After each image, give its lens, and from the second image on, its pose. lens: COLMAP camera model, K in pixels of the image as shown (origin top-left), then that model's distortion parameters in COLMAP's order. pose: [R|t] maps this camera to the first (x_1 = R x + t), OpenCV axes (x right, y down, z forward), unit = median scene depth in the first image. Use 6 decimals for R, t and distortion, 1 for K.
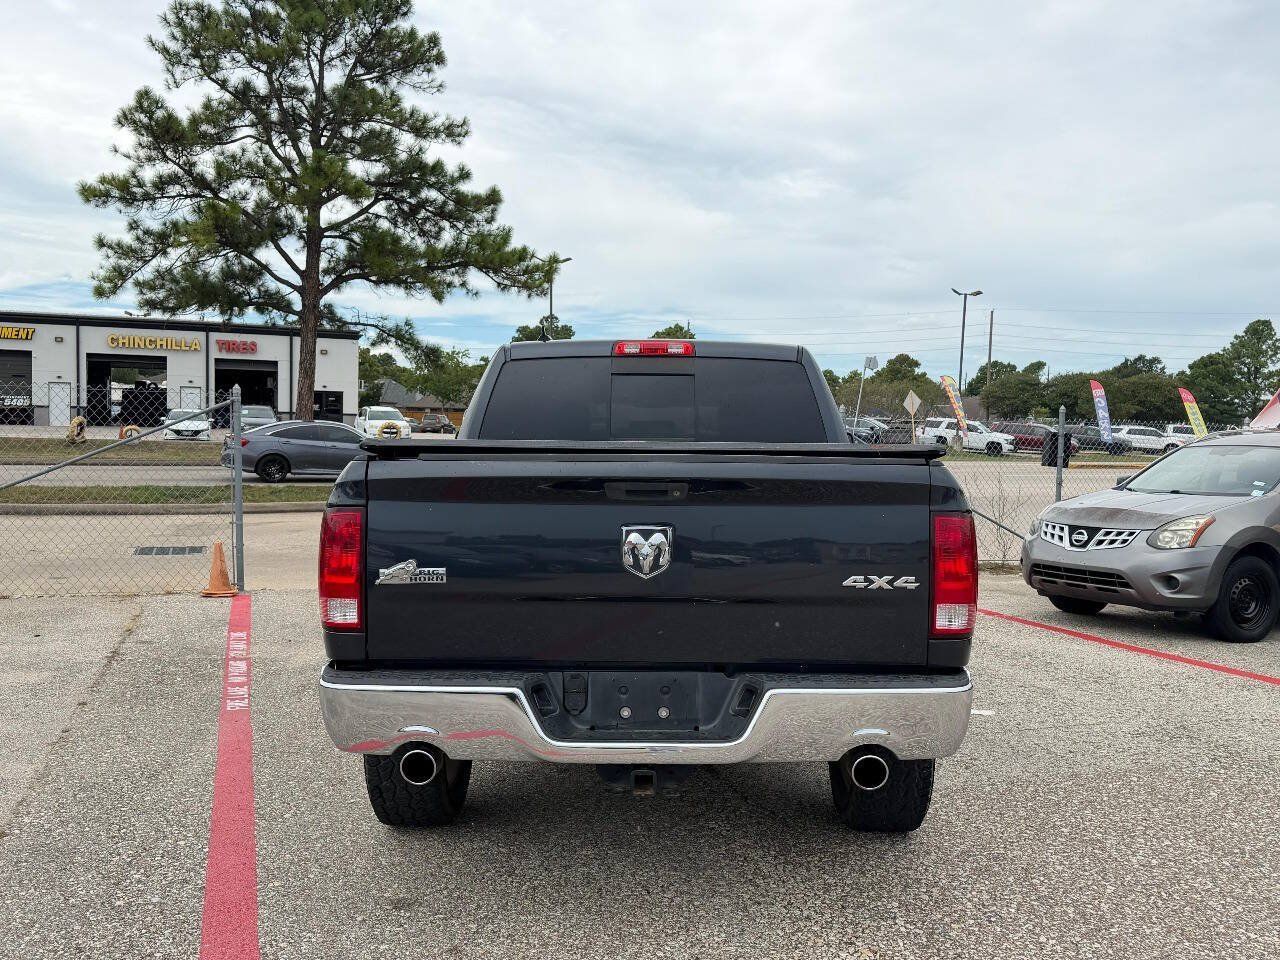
lens RADIAL K [[1133.6, 0, 644.6], [0, 1133.6, 491.5], [0, 0, 1]] dist [0.171088, -0.352321]
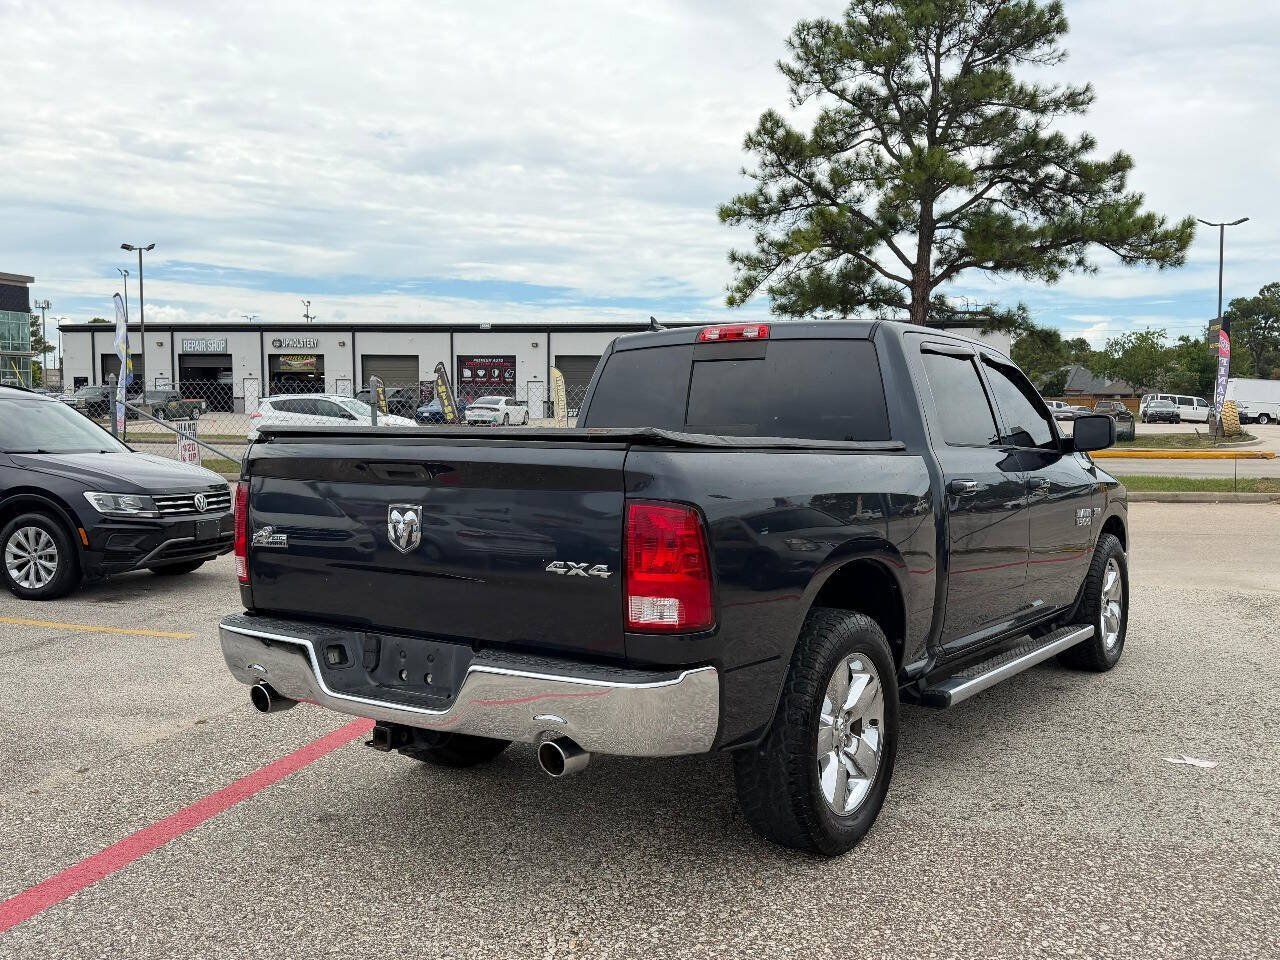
lens RADIAL K [[1133.6, 0, 644.6], [0, 1133.6, 491.5], [0, 0, 1]] dist [0.171088, -0.352321]
pose [[0.830393, 0.025253, -0.556605, 0.079802], [-0.020660, 0.999681, 0.014532, -0.000264], [0.556795, -0.000567, 0.830650, 0.022151]]
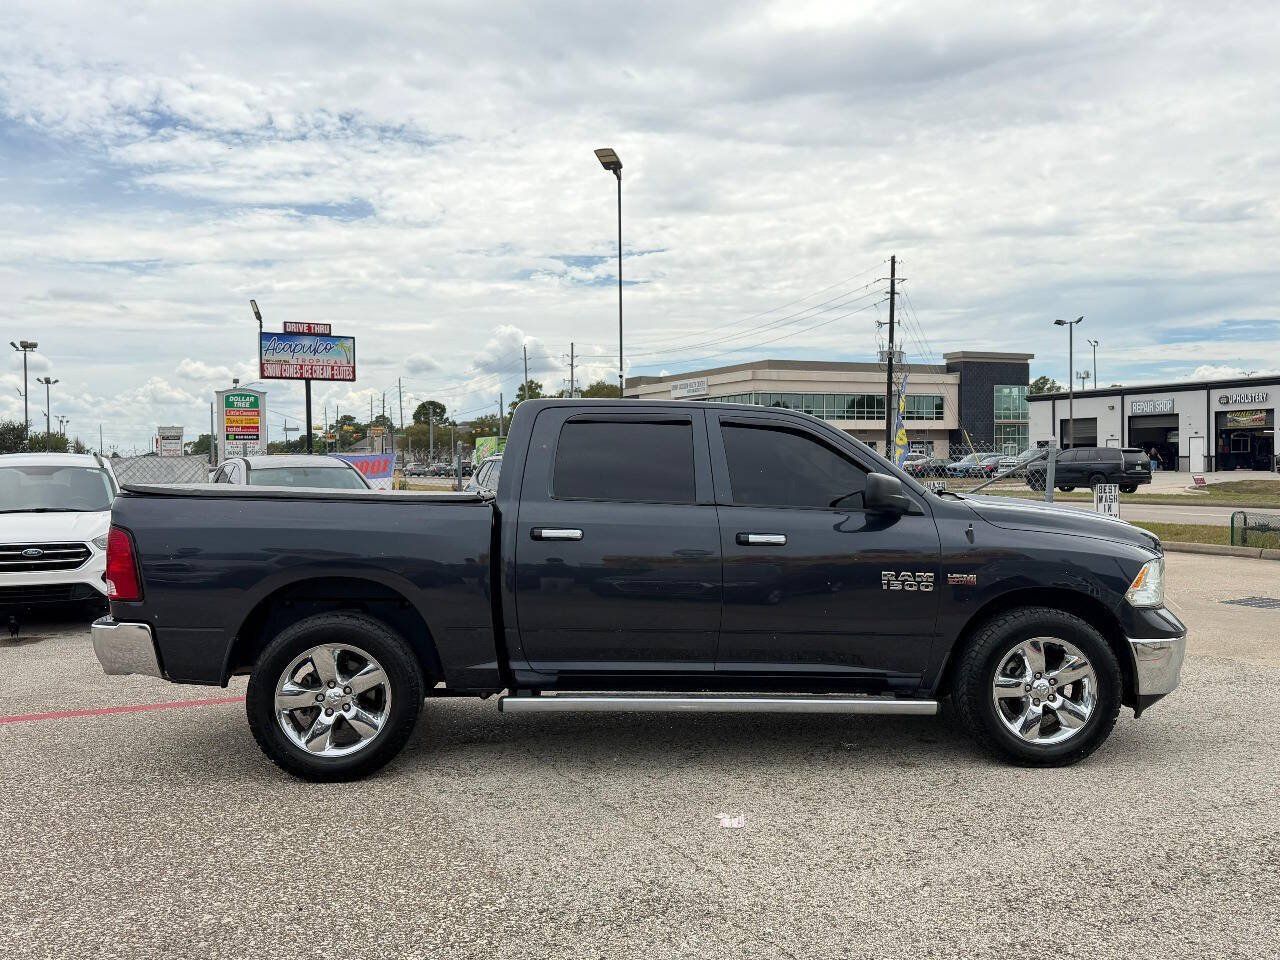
lens RADIAL K [[1083.4, 0, 597.6], [0, 1083.4, 542.6], [0, 0, 1]] dist [-0.031962, -0.006912]
pose [[0.067129, 0.045975, -0.996685, 0.198209], [-0.042979, 0.998144, 0.043147, -0.006285], [0.996818, 0.039940, 0.068980, 0.163171]]
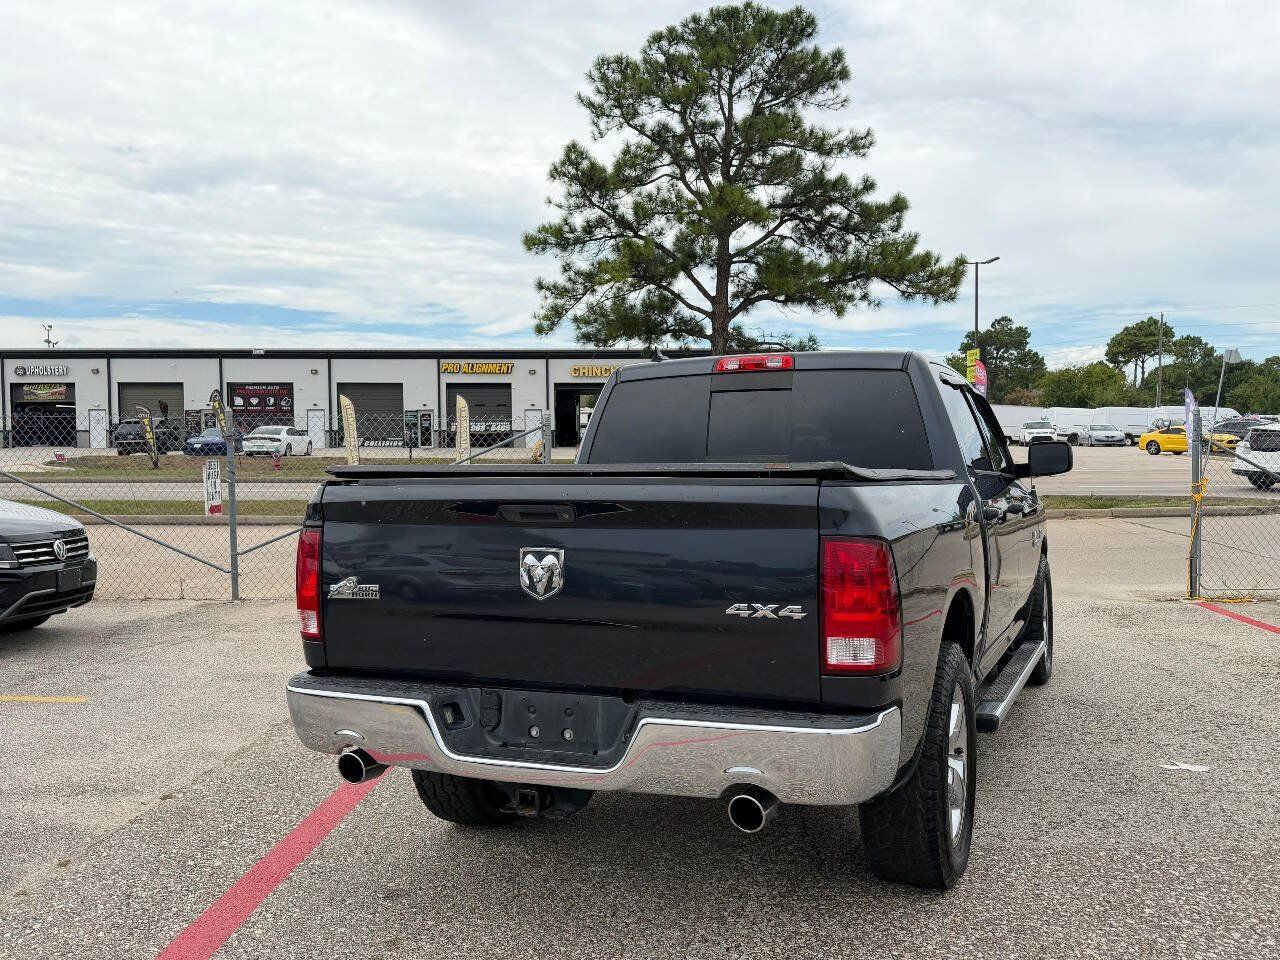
lens RADIAL K [[1133.6, 0, 644.6], [0, 1133.6, 491.5], [0, 0, 1]] dist [0.171088, -0.352321]
pose [[0.923528, -0.006508, -0.383477, 0.047502], [0.002448, 0.999936, -0.011073, -0.000844], [0.383524, 0.009287, 0.923484, 0.009944]]
